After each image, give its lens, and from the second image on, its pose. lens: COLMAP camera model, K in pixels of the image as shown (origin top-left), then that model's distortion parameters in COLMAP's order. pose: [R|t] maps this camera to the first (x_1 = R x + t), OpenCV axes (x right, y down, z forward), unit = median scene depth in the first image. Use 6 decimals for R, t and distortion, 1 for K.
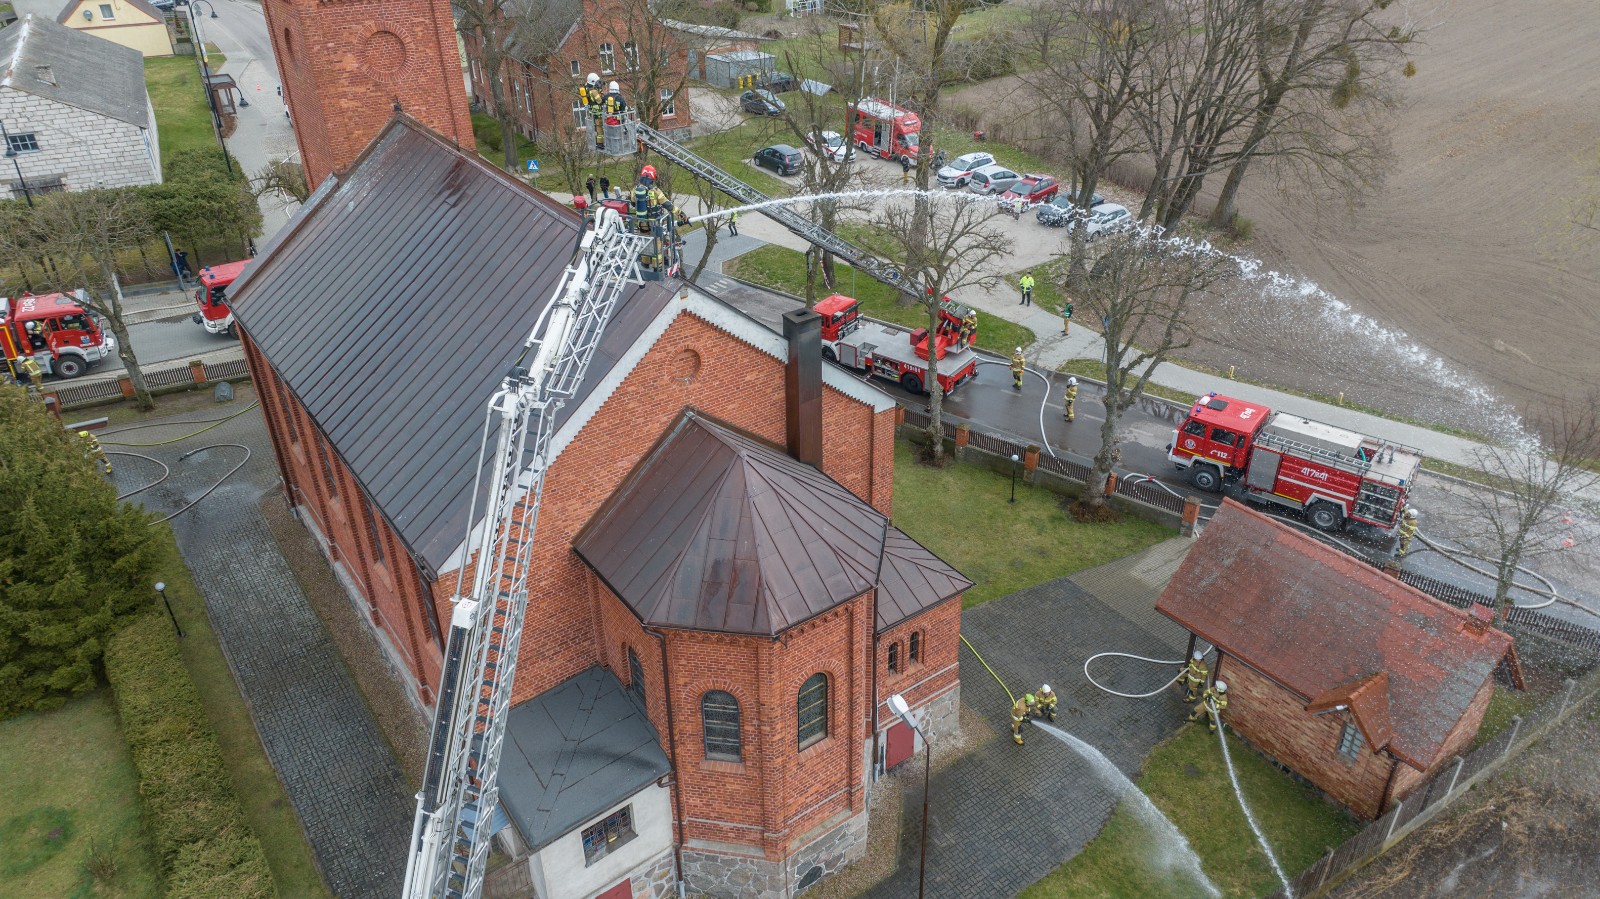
lens RADIAL K [[1081.9, 0, 798.4], [0, 1081.9, 441.1], [0, 0, 1]] dist [0.179492, -0.196533]
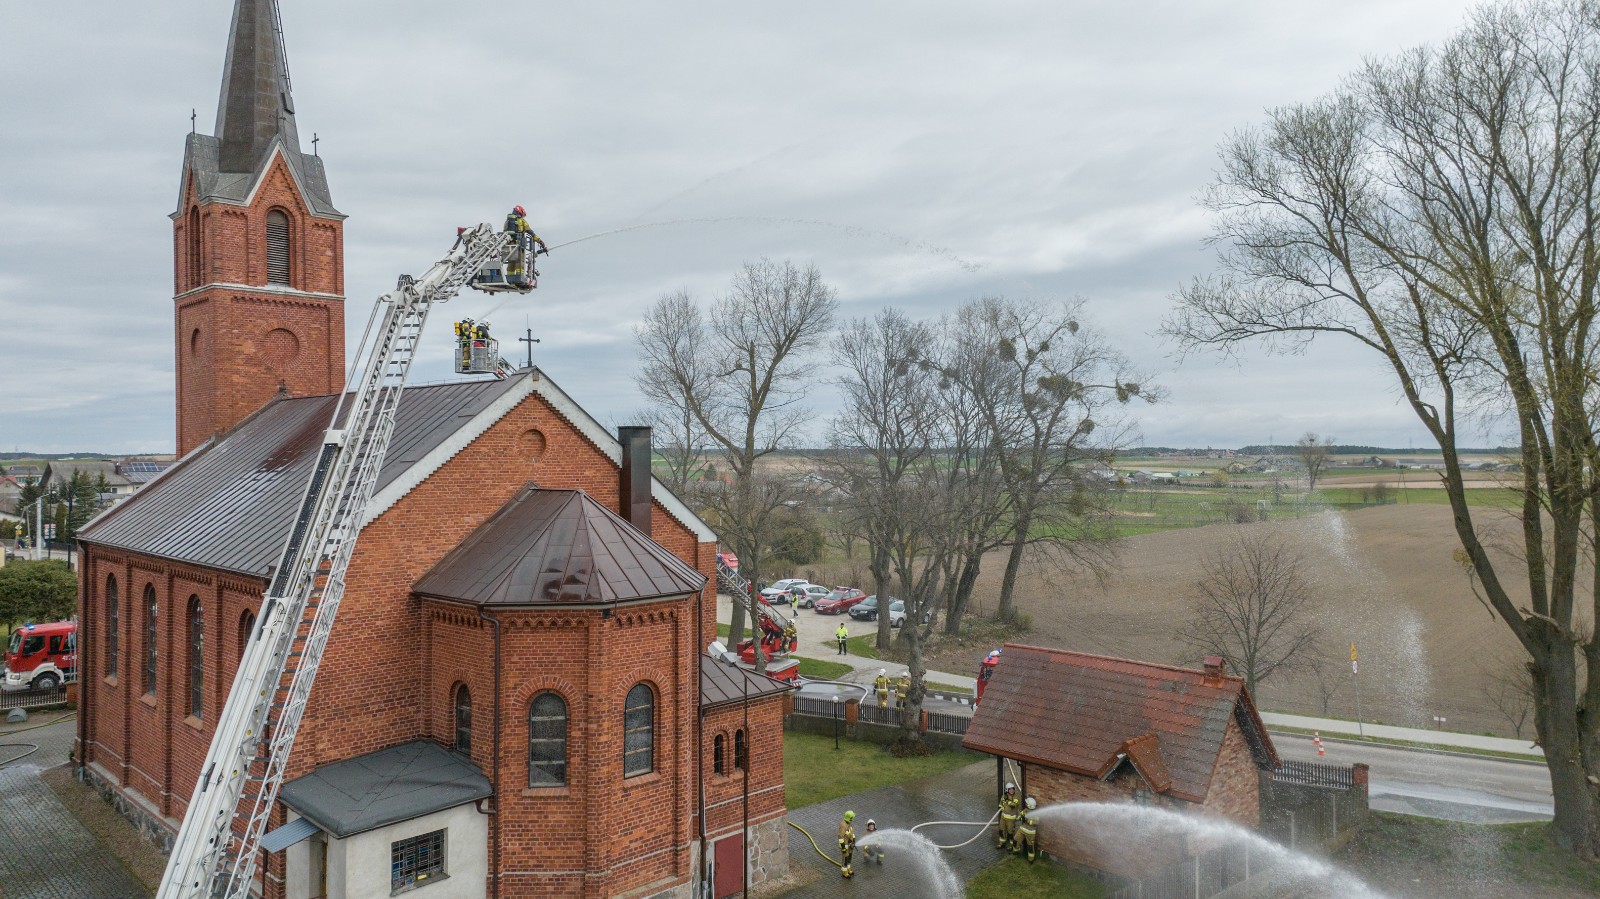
lens RADIAL K [[1087.7, 0, 804.8], [0, 1087.7, 454.6], [0, 0, 1]] dist [0.135949, -0.144341]
pose [[0.988387, 0.012234, 0.151461, 0.007220], [0.066876, 0.860008, -0.505879, 0.550107], [-0.136447, 0.510134, 0.849203, -0.040533]]
